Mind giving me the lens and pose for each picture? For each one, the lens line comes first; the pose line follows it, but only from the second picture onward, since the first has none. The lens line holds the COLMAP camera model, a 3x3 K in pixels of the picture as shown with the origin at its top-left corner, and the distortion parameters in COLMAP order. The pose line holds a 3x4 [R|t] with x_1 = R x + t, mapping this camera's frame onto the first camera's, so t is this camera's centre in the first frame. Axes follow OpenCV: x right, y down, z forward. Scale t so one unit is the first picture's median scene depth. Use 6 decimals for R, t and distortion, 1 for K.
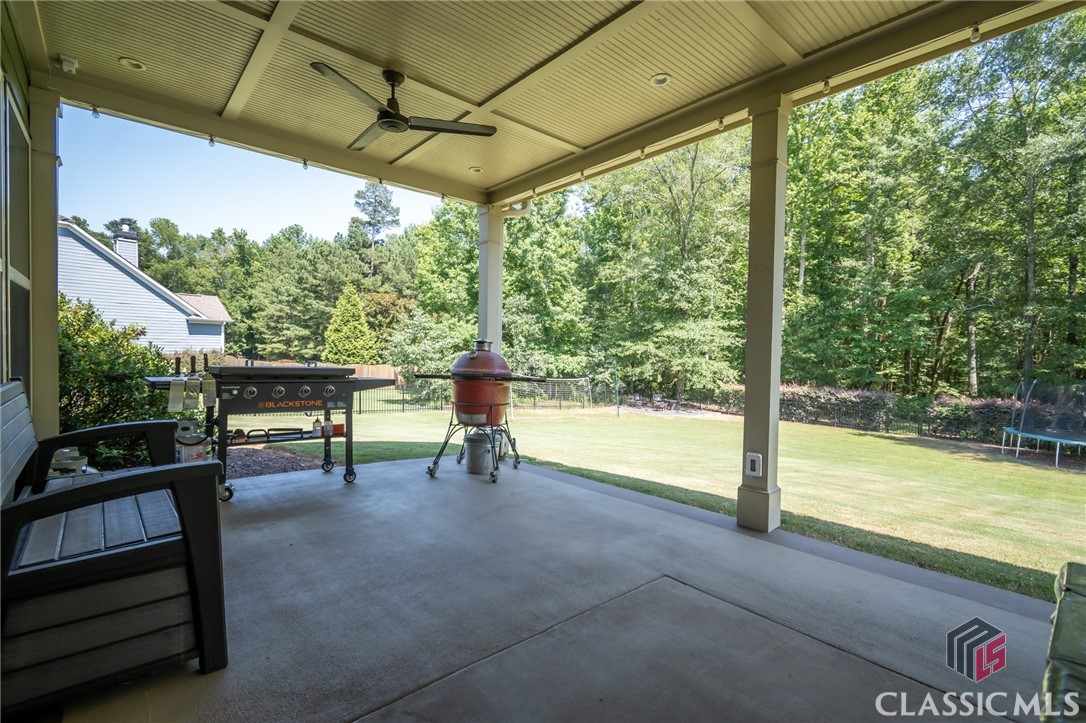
lens RADIAL K [[491.9, 0, 543.0], [0, 491.9, 361.5], [0, 0, 1]] dist [0.000684, 0.000034]
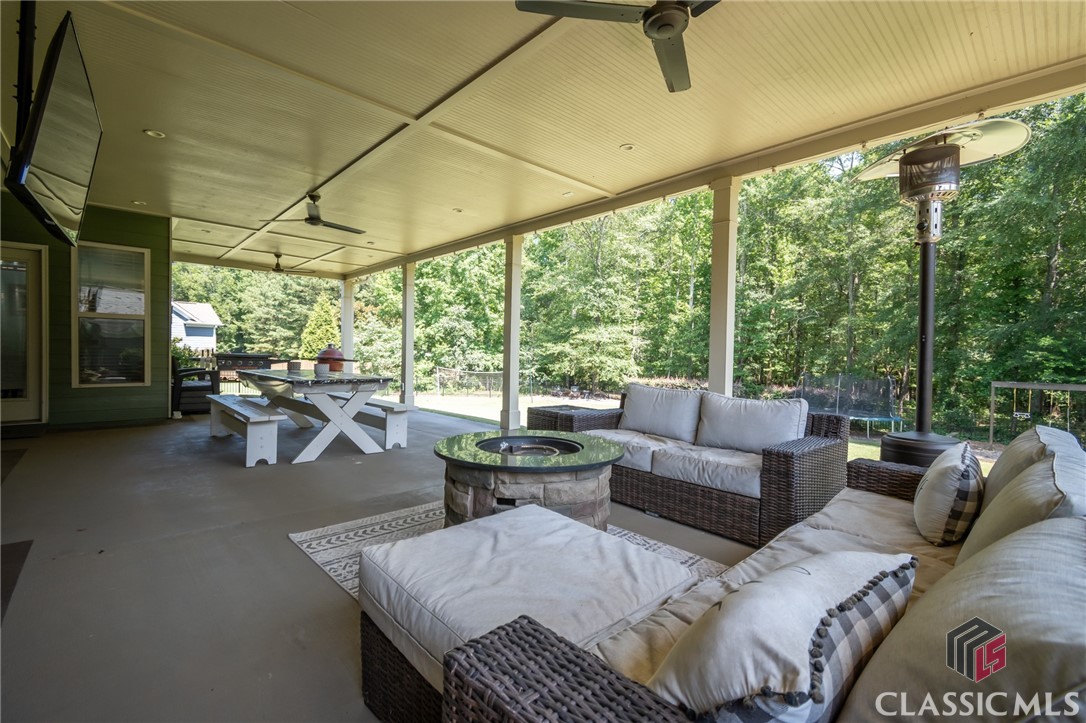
lens RADIAL K [[478.2, 0, 543.0], [0, 478.2, 361.5], [0, 0, 1]] dist [0.000193, 0.000030]
pose [[0.999633, 0.002248, 0.027014, 0.120060], [-0.002244, 0.999997, -0.000183, 0.005653], [-0.027014, 0.000122, 0.999635, -0.189699]]
